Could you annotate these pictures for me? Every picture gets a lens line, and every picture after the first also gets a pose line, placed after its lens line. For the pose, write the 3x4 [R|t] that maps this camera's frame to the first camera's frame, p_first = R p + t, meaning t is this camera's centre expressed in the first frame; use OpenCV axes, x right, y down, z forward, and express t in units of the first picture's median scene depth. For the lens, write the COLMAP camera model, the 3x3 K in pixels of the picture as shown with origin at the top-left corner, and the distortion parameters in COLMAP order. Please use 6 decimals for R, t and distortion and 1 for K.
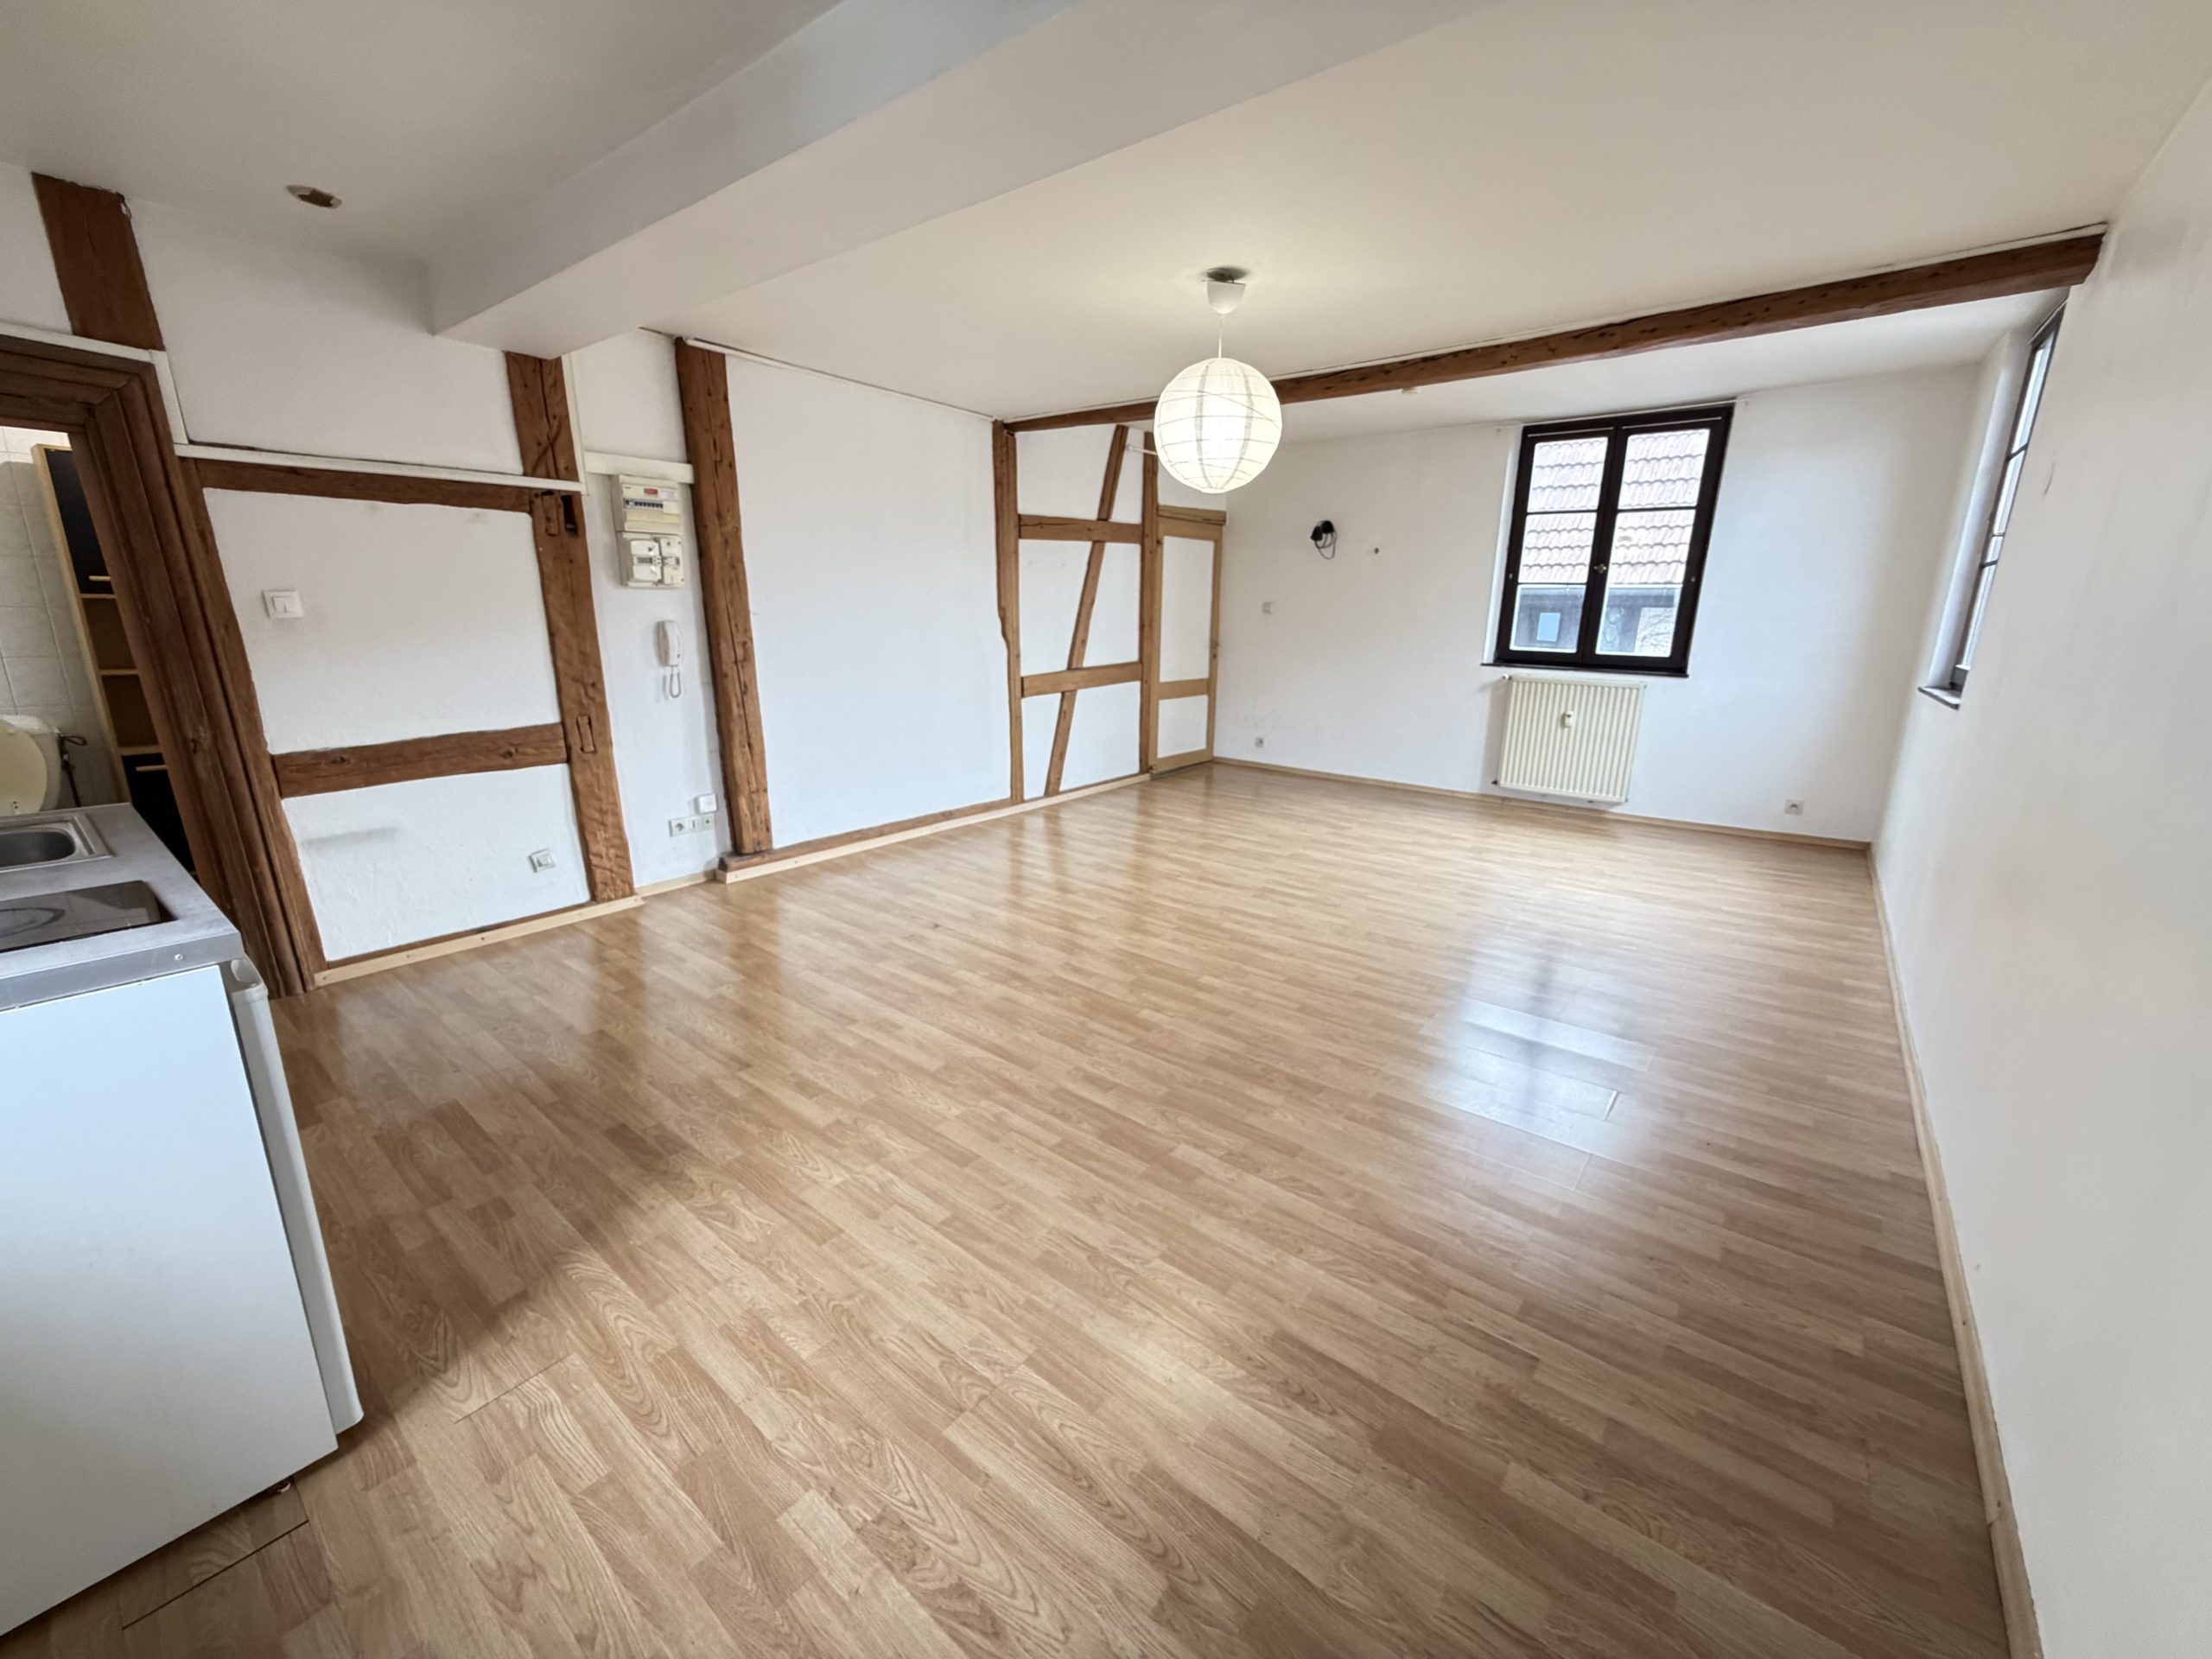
lens RADIAL K [[882.9, 0, 1096.9], [0, 882.9, 830.7], [0, 0, 1]] dist [-0.000007, 0.000431]
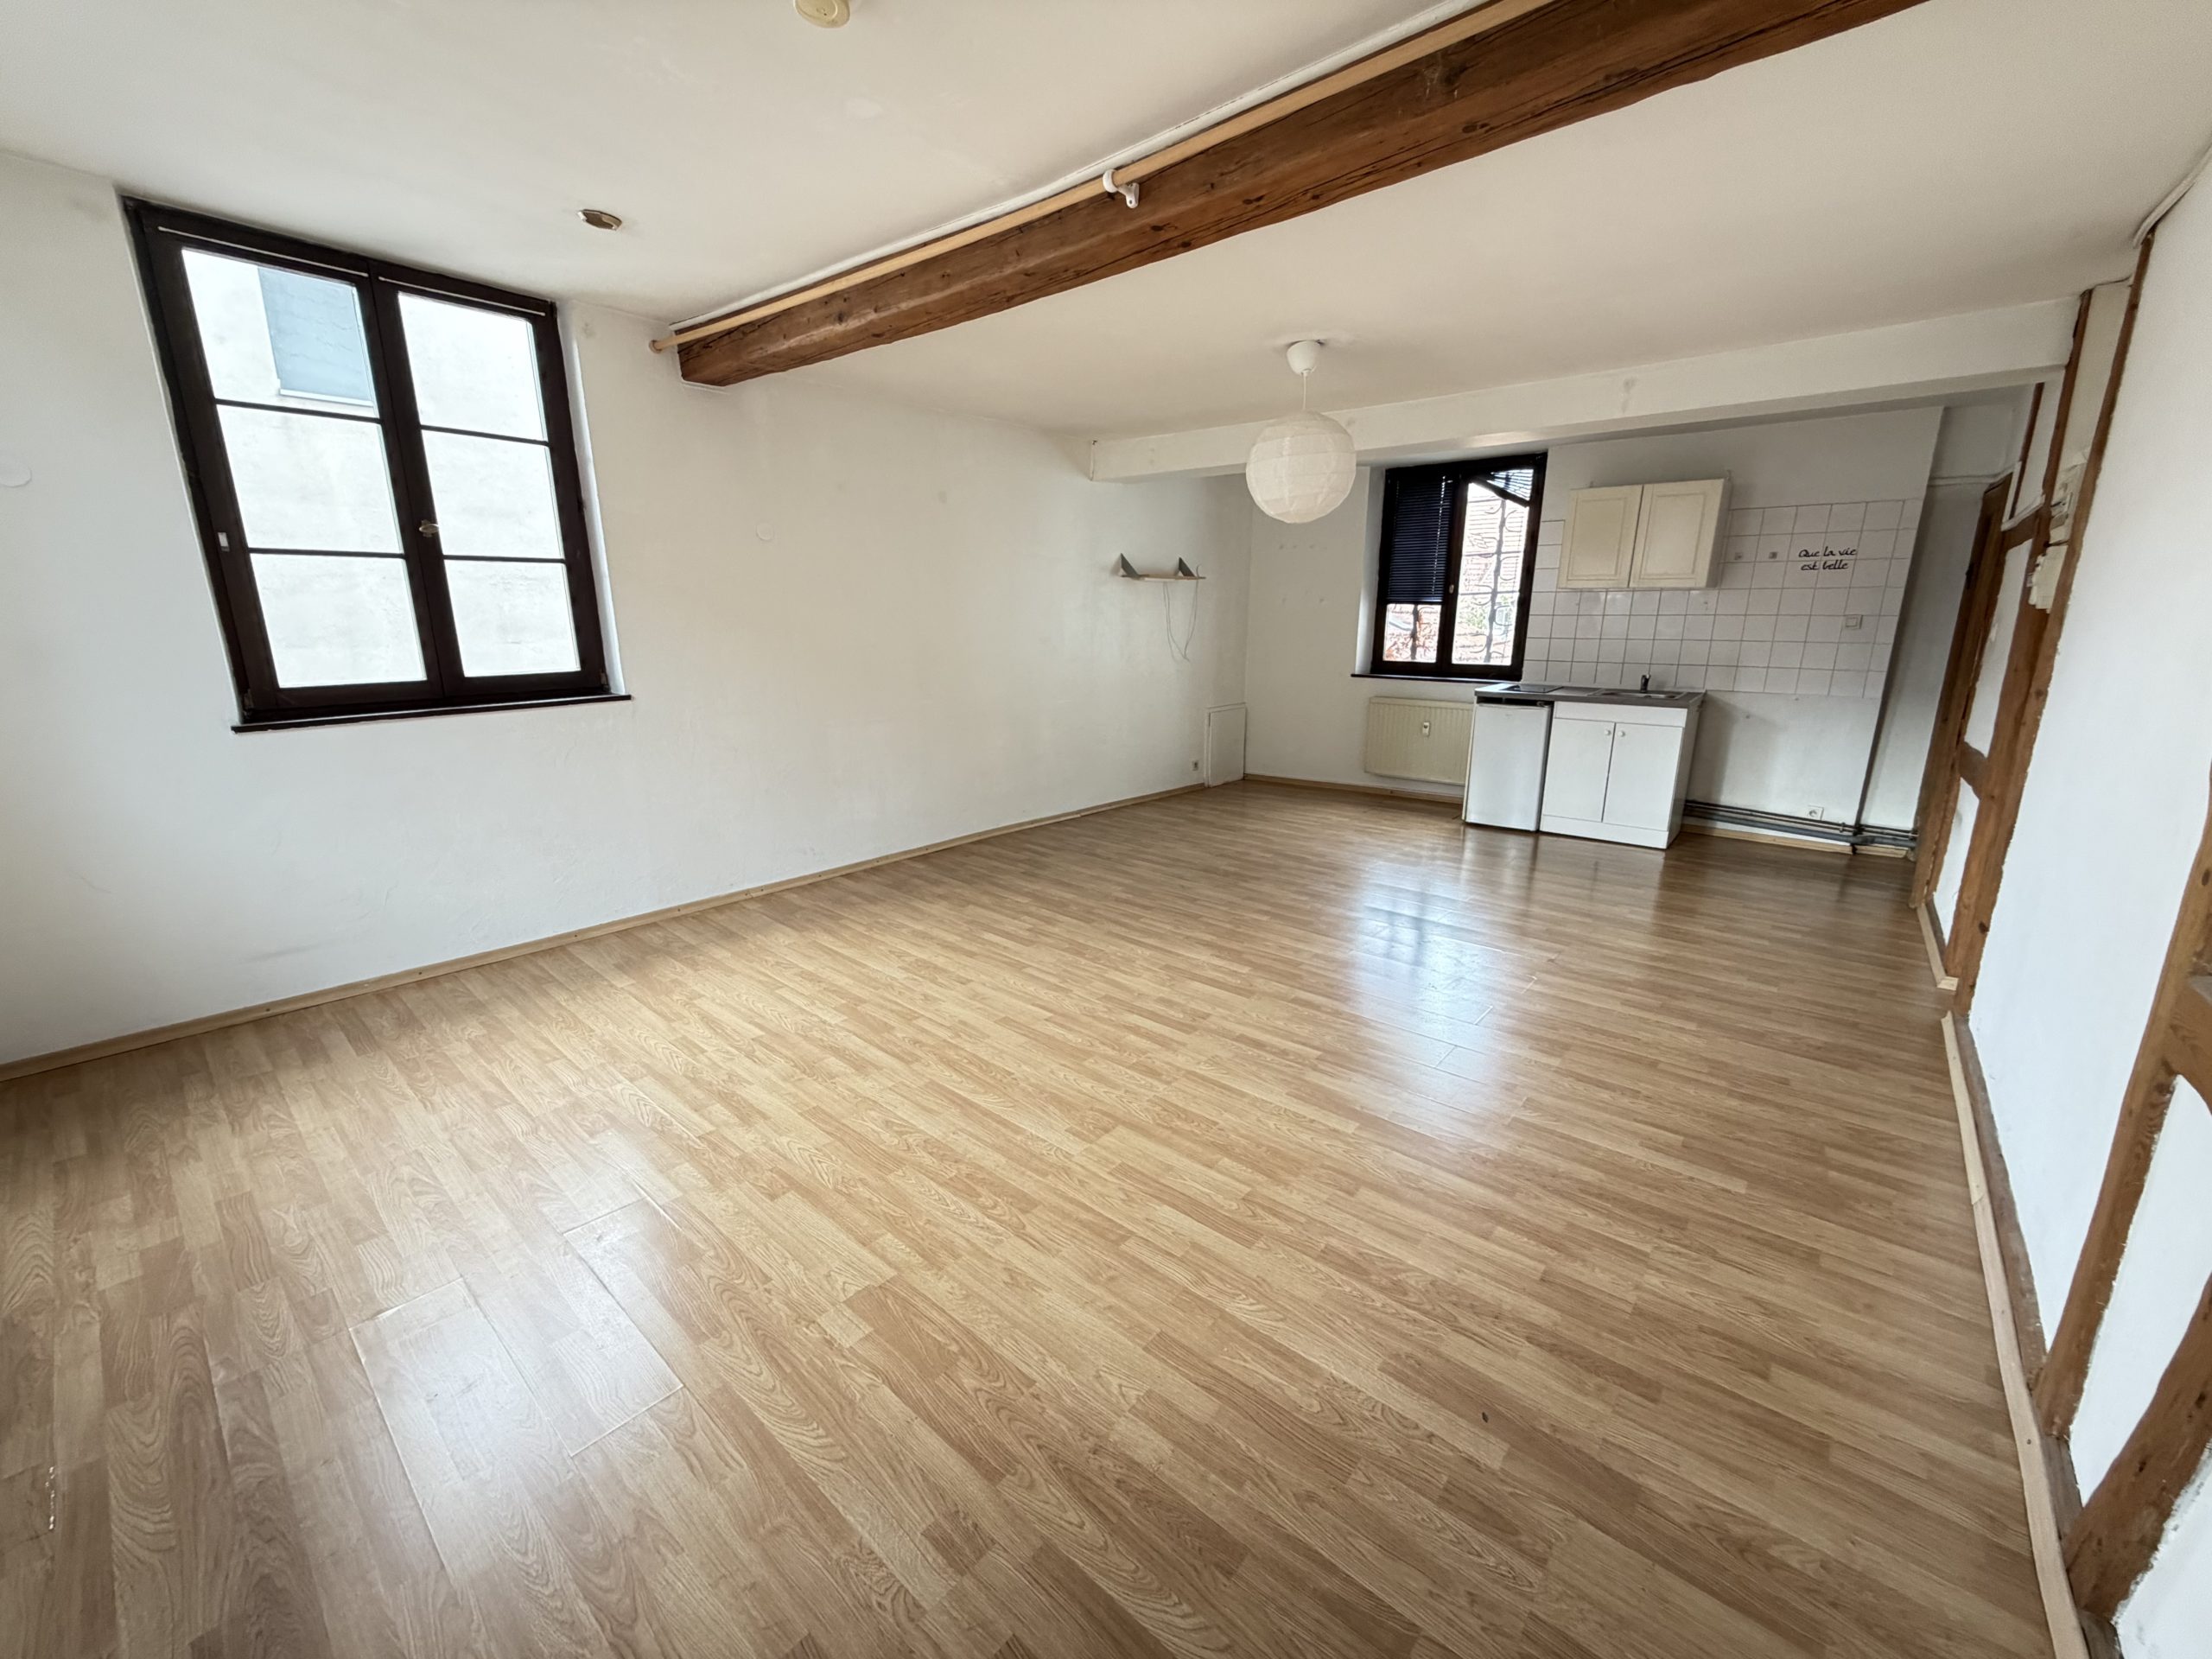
lens RADIAL K [[882.9, 0, 1114.5], [0, 882.9, 822.5], [0, 0, 1]] dist [-0.000007, 0.000431]
pose [[-0.999777, -0.018745, 0.009678, 0.337850], [-0.011985, 0.882222, 0.470681, -0.555027], [-0.017361, 0.470461, -0.882250, 2.119562]]
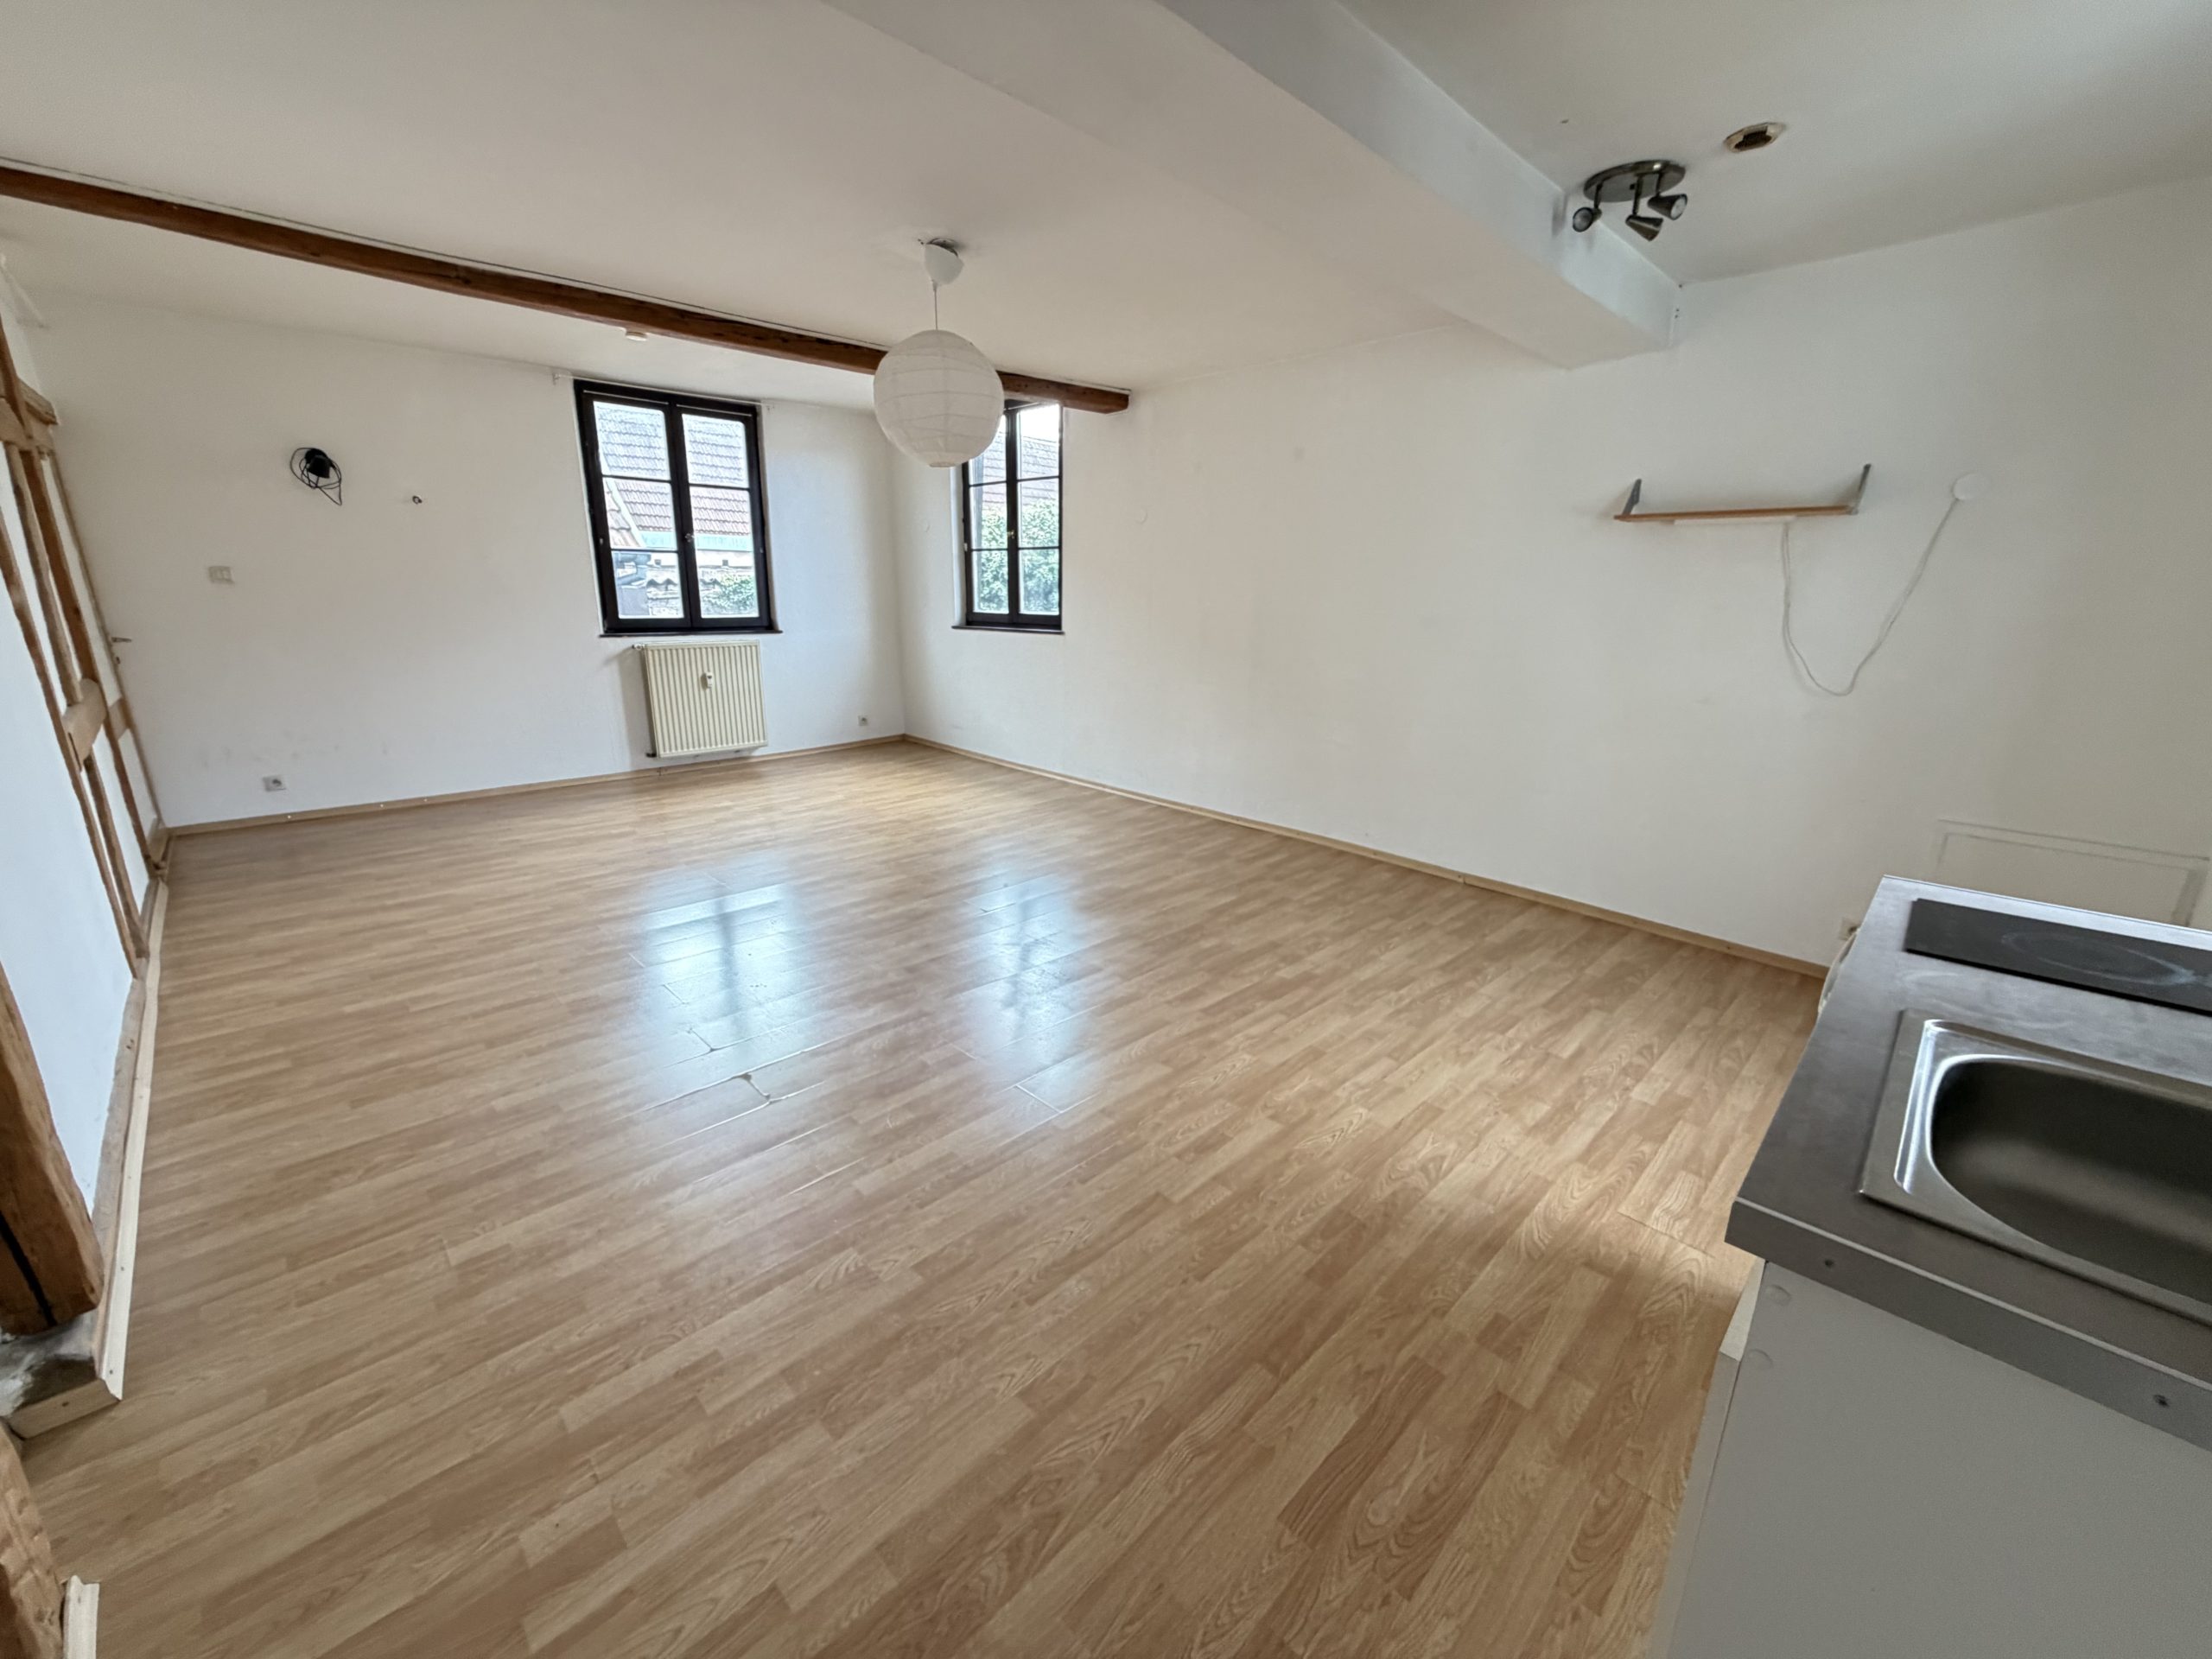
lens RADIAL K [[882.9, 0, 1100.8], [0, 882.9, 834.8], [0, 0, 1]] dist [-0.000007, 0.000431]
pose [[0.113653, -0.286422, 0.951339, -0.867070], [0.237427, 0.937629, 0.253930, -0.196995], [-0.964734, 0.197013, 0.174569, 0.705337]]
